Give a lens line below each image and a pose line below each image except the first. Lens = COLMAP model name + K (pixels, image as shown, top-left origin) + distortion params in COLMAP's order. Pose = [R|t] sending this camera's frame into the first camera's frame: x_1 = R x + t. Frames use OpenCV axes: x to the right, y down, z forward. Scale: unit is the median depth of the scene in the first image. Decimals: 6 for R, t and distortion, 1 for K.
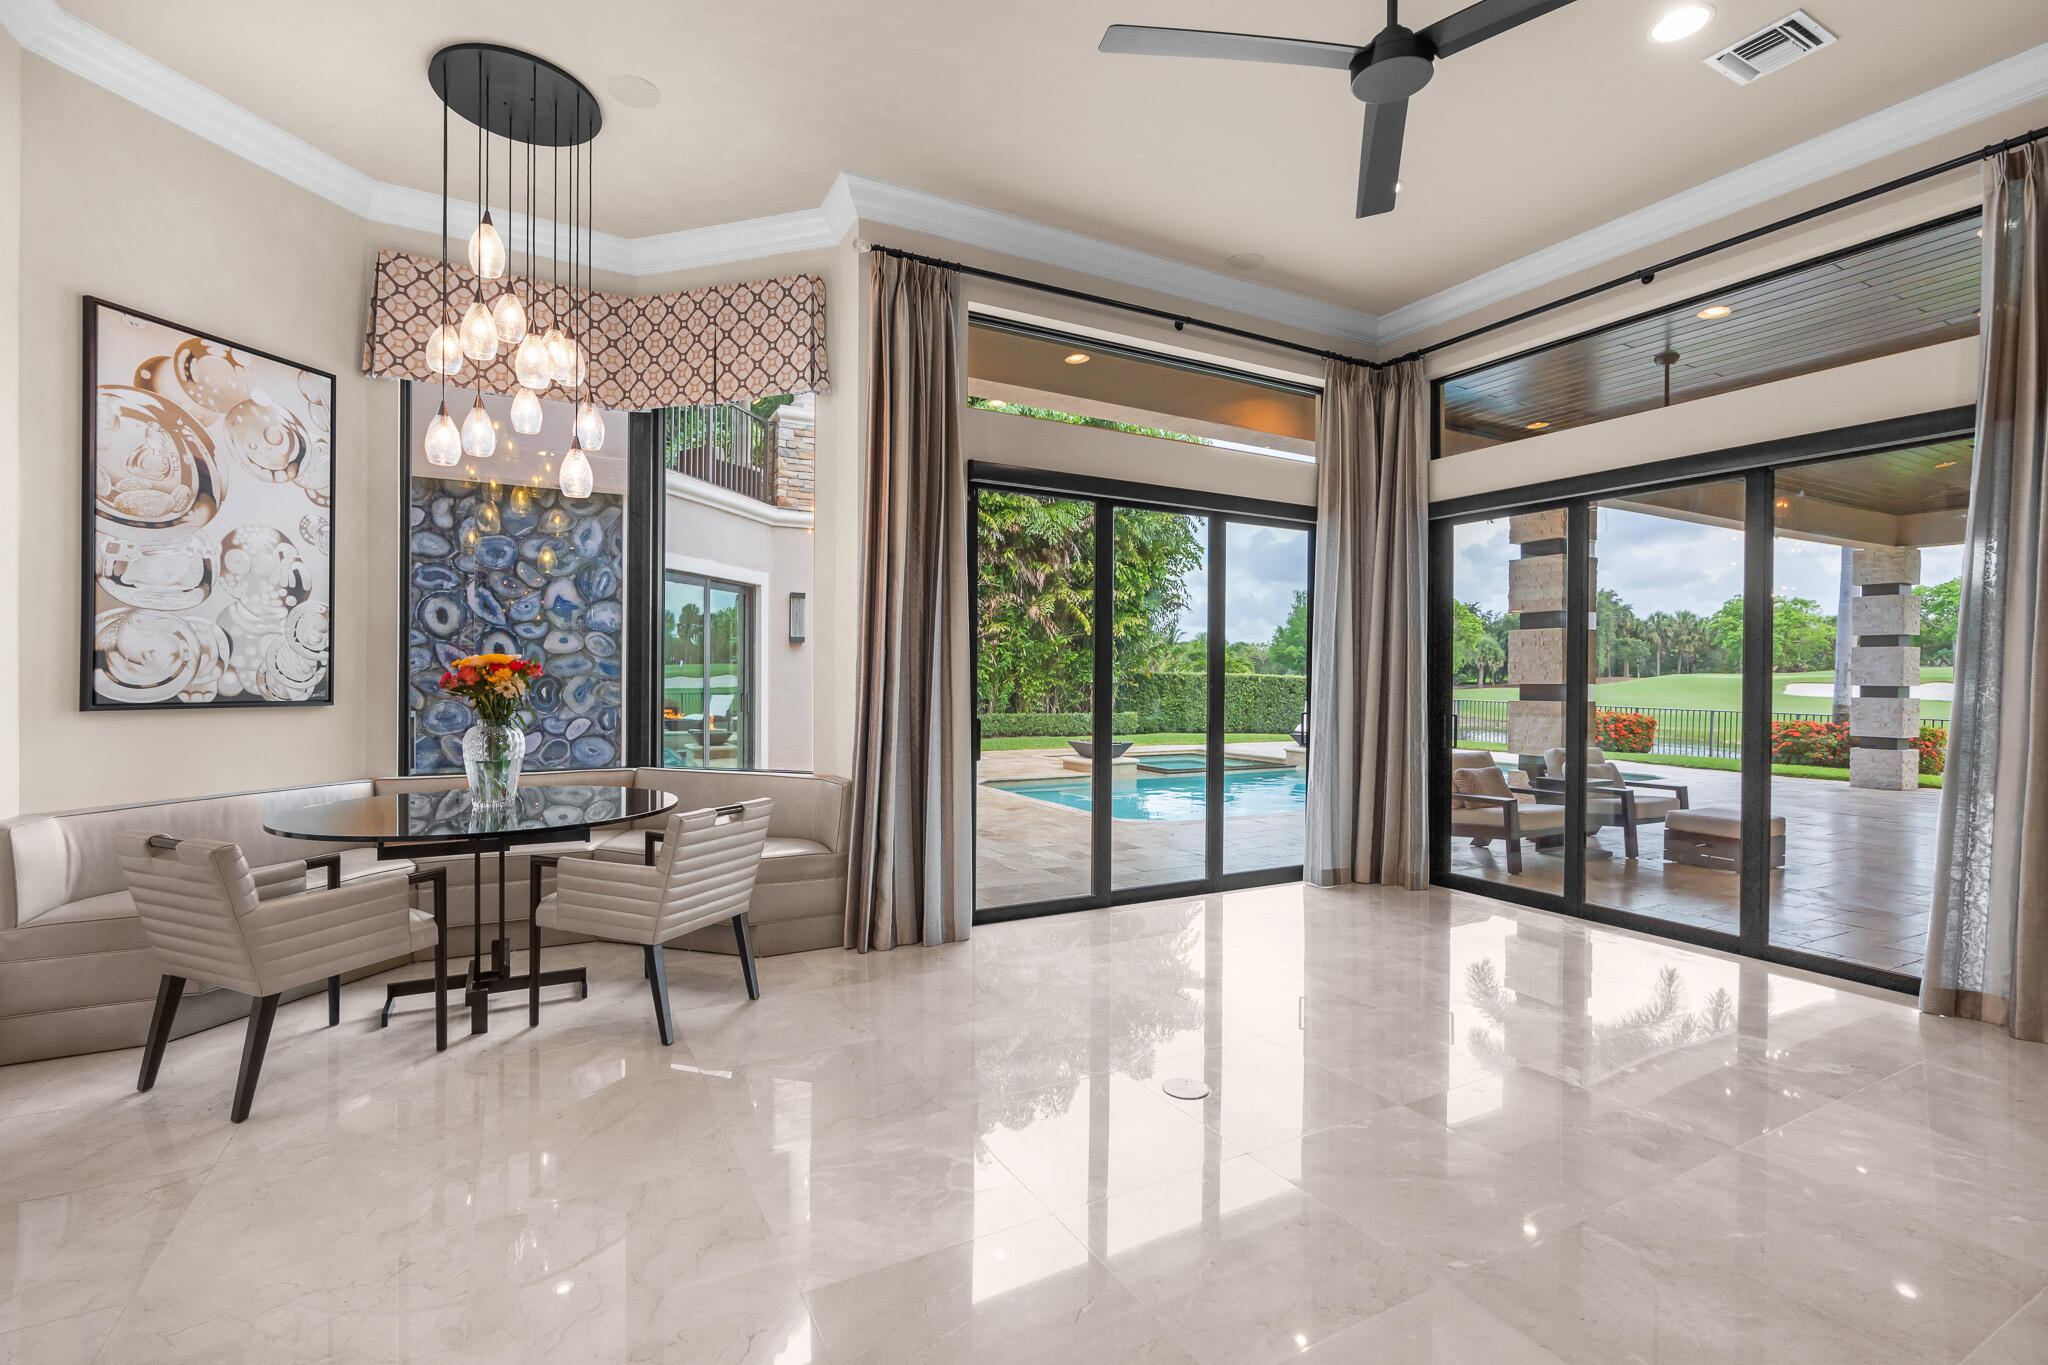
lens RADIAL K [[924.2, 0, 1020.5], [0, 924.2, 681.3], [0, 0, 1]] dist [-0.010117, 0.004738]
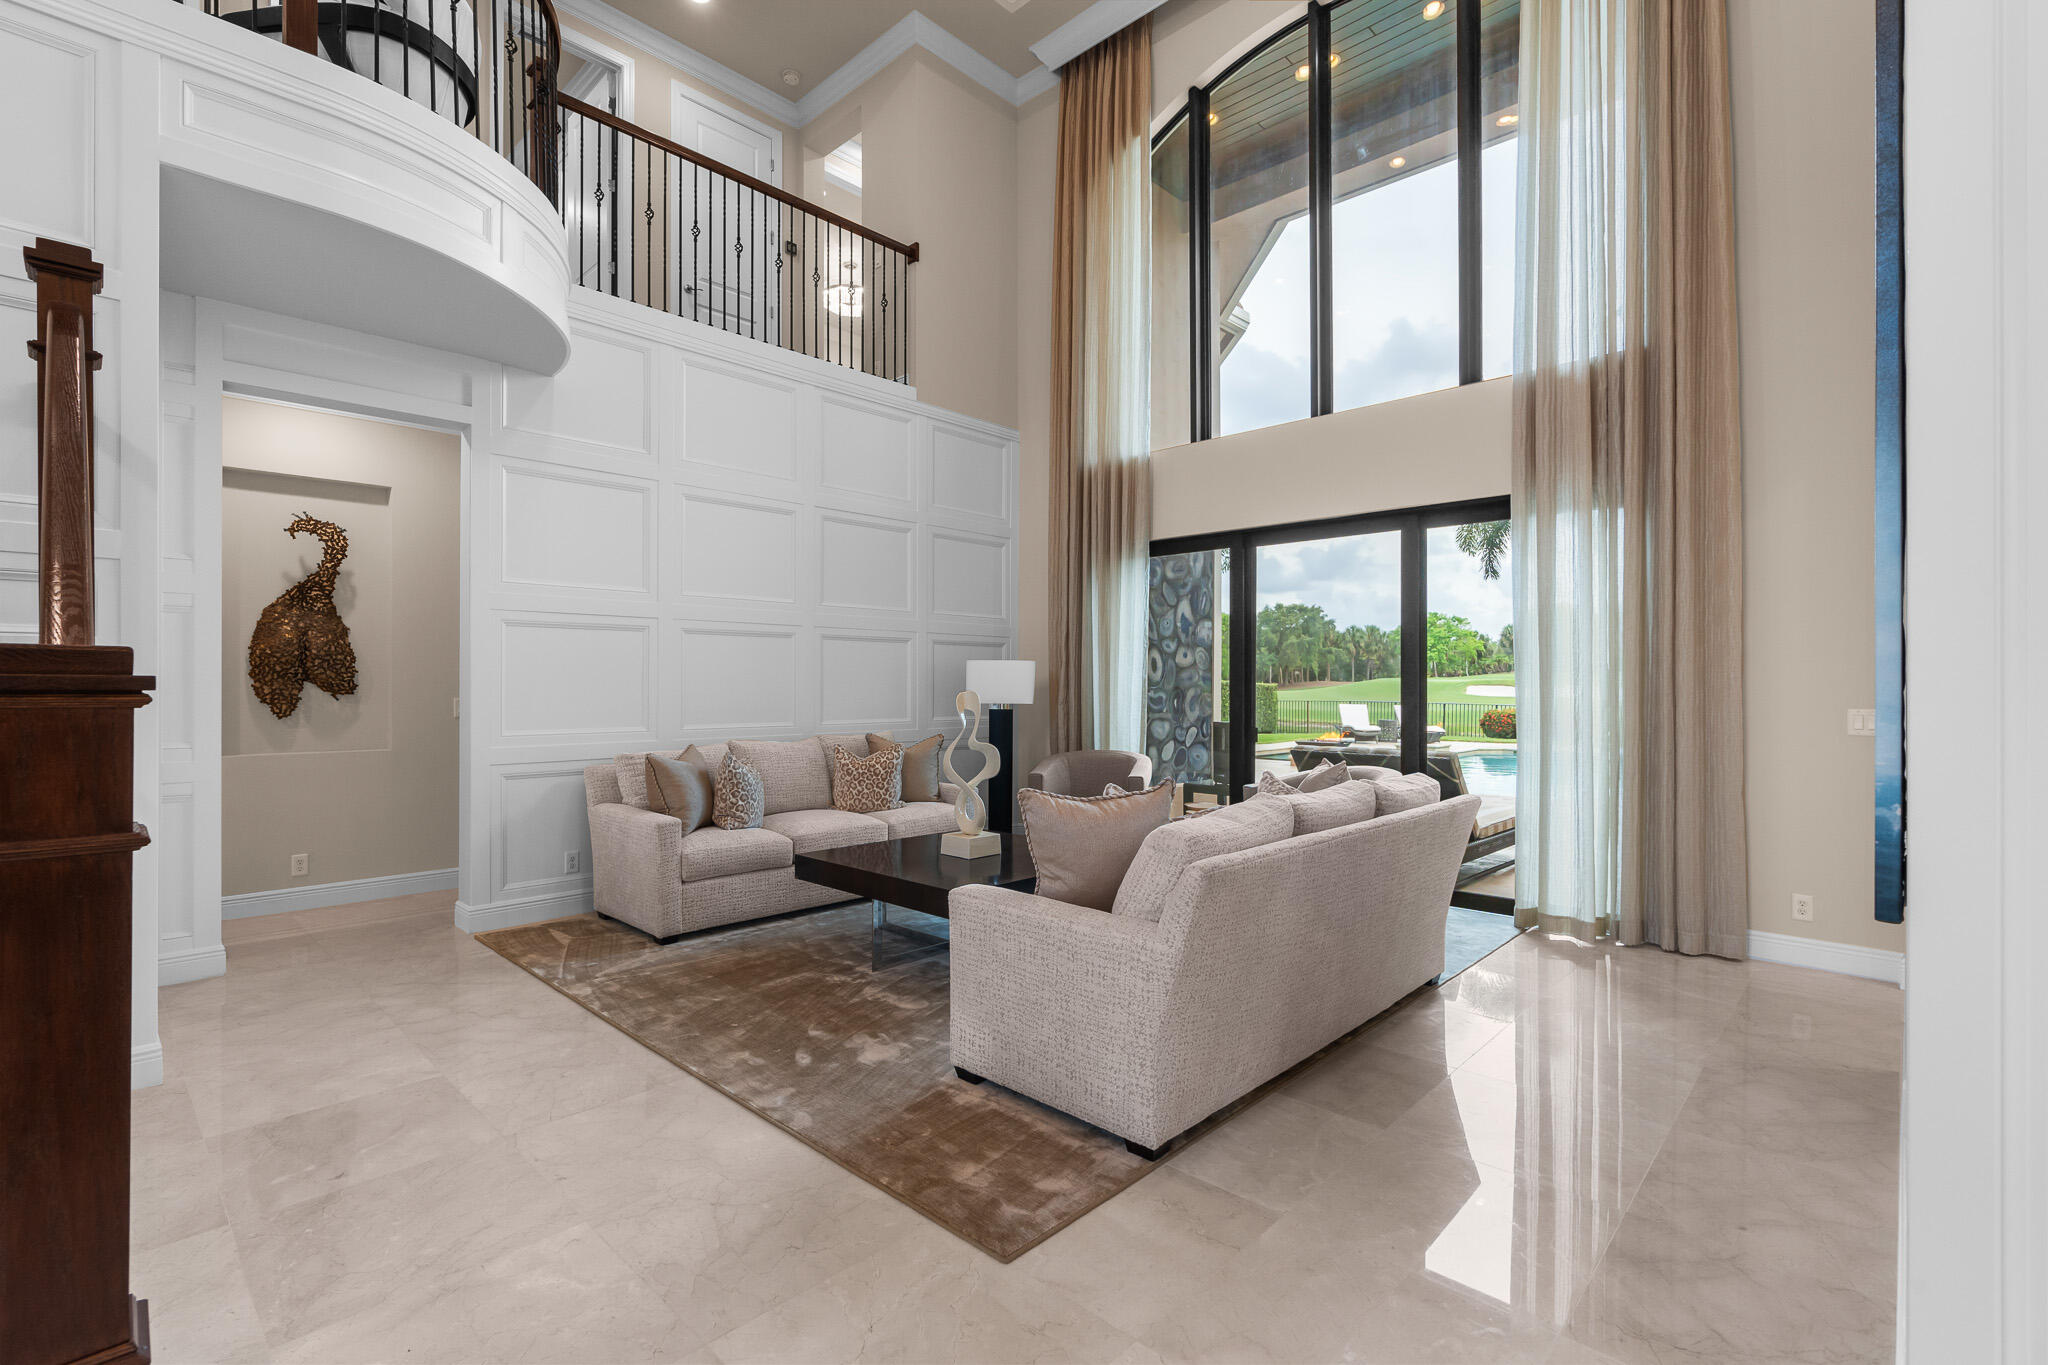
lens RADIAL K [[924.2, 0, 1020.5], [0, 924.2, 681.3], [0, 0, 1]] dist [-0.010117, 0.004738]
pose [[0.953246, -0.005378, 0.302147, -1.879746], [0.007403, 0.999957, -0.005557, -0.016030], [-0.302104, 0.007534, 0.953245, 0.050392]]
